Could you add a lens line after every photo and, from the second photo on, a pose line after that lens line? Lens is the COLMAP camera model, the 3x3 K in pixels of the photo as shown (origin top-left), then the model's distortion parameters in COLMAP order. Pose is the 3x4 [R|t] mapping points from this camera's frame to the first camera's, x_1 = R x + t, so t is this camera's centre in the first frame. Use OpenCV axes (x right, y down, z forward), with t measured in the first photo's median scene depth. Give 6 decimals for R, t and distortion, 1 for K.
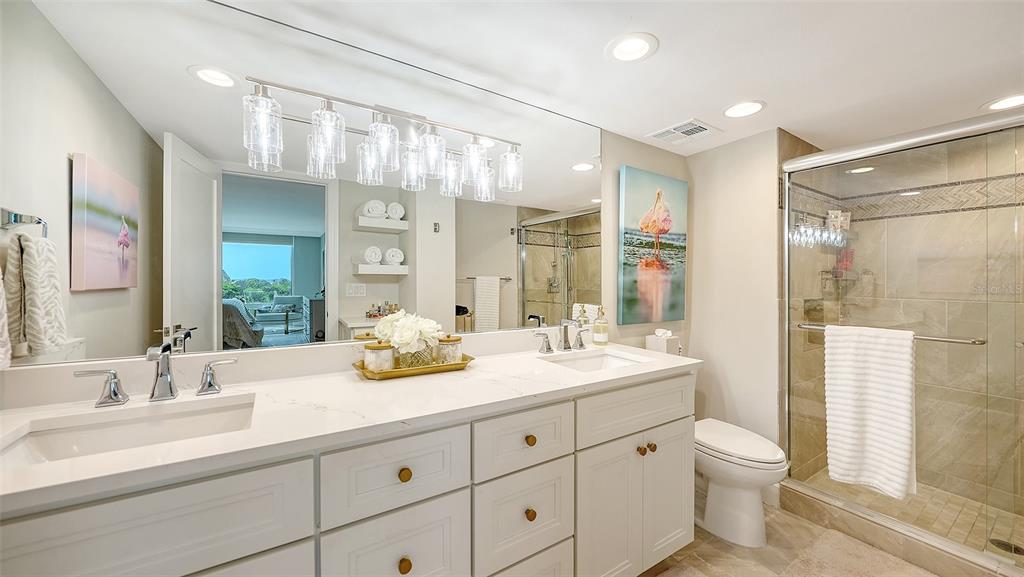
lens RADIAL K [[379.2, 0, 509.2], [0, 379.2, 283.7], [0, 0, 1]] dist [-0.002121, -0.000191]
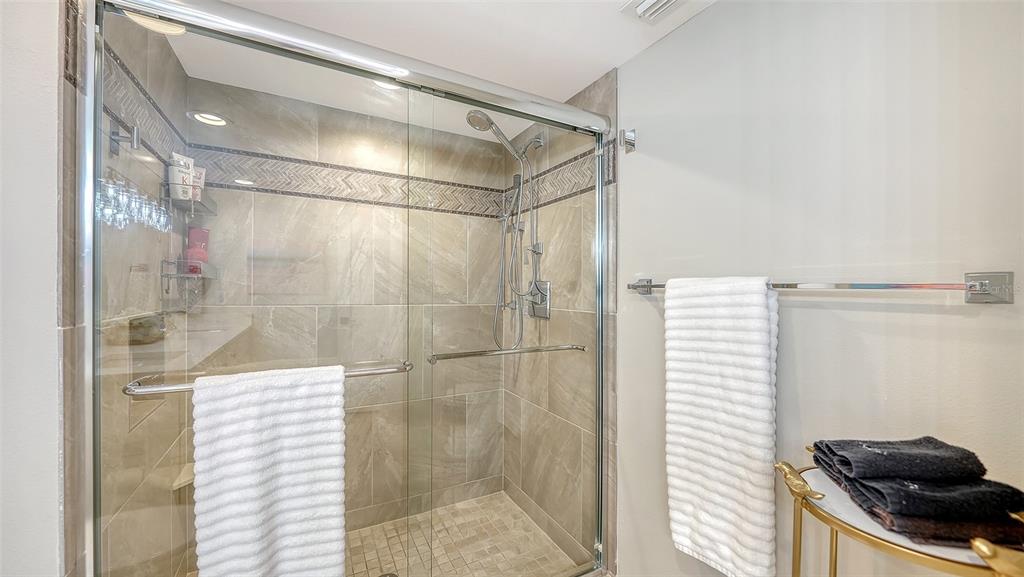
lens RADIAL K [[388.7, 0, 508.4], [0, 388.7, 284.7], [0, 0, 1]] dist [-0.002183, -0.000411]
pose [[0.090575, -0.002466, 0.995887, 0.363773], [-0.000876, 0.999996, 0.002556, -0.003053], [-0.995889, -0.001104, 0.090573, 0.518643]]
